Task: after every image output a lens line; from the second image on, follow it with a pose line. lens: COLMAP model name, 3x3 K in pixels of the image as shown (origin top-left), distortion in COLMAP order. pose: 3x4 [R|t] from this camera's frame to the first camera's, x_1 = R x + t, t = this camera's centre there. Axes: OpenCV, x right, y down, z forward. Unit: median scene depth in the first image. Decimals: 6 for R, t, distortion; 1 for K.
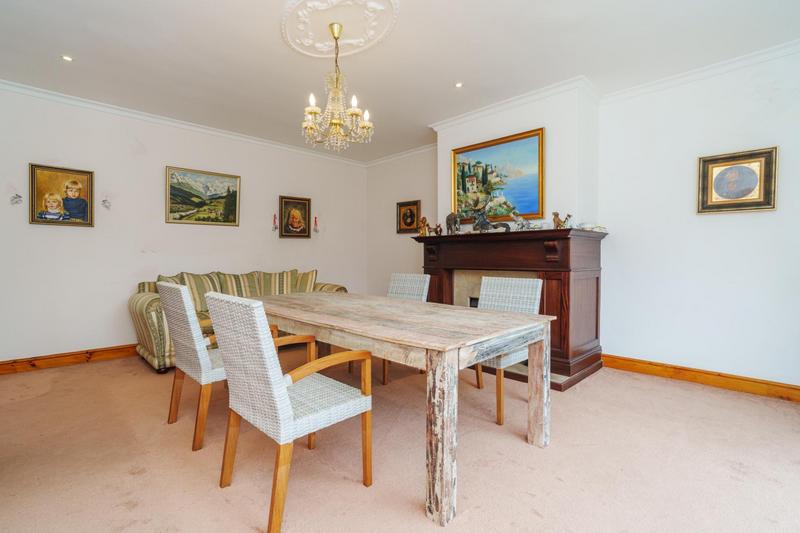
lens RADIAL K [[380.3, 0, 400.3], [0, 380.3, 263.3], [0, 0, 1]] dist [-0.000811, 0.000106]
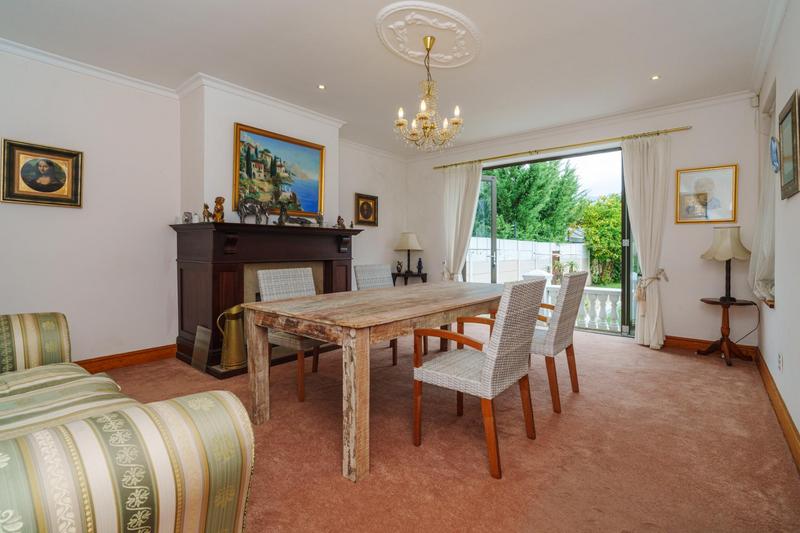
lens RADIAL K [[365.5, 0, 395.6], [0, 365.5, 255.8], [0, 0, 1]] dist [0.000393, 0.000452]
pose [[-0.059970, -0.011463, 0.998134, -0.731054], [0.013374, 0.999835, 0.012286, -0.005408], [-0.998111, 0.014086, -0.059807, 0.721894]]
